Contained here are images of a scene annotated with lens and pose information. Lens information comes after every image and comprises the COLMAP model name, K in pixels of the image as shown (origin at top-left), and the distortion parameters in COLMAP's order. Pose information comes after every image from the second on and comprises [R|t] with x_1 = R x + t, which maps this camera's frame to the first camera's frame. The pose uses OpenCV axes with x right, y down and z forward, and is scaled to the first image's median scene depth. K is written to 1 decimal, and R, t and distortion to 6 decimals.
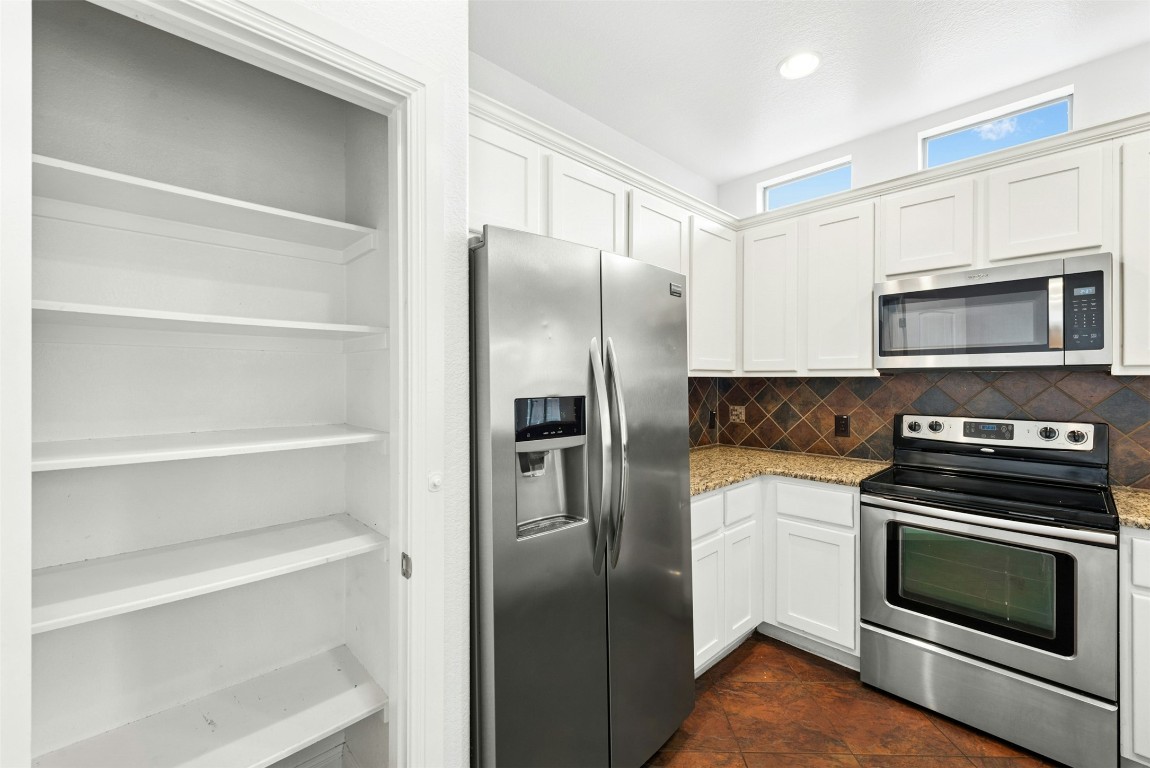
lens RADIAL K [[471.6, 0, 576.7], [0, 471.6, 382.4], [0, 0, 1]] dist [0.002656, -0.001863]
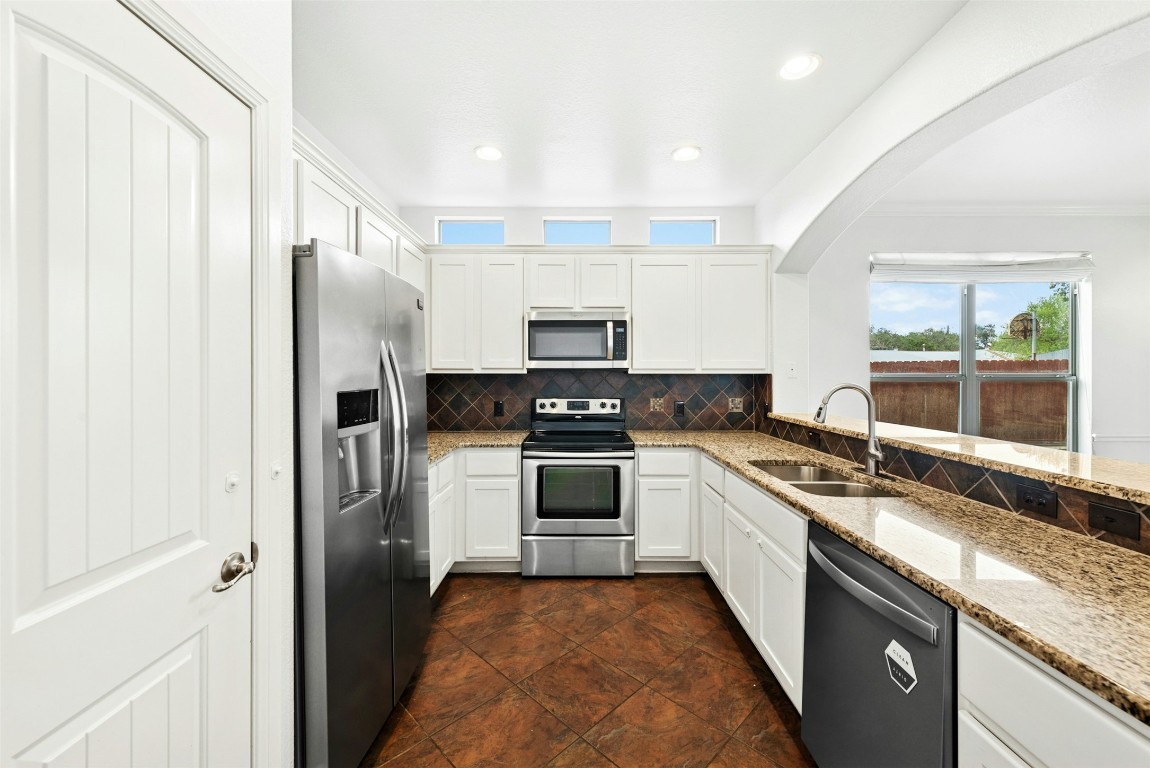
lens RADIAL K [[471.6, 0, 575.3], [0, 471.6, 380.8], [0, 0, 1]] dist [0.002656, -0.001863]
pose [[0.678465, -0.007623, 0.734593, -0.391708], [0.003334, 0.999968, 0.007298, -0.000088], [-0.734625, -0.002502, 0.678469, -0.147886]]
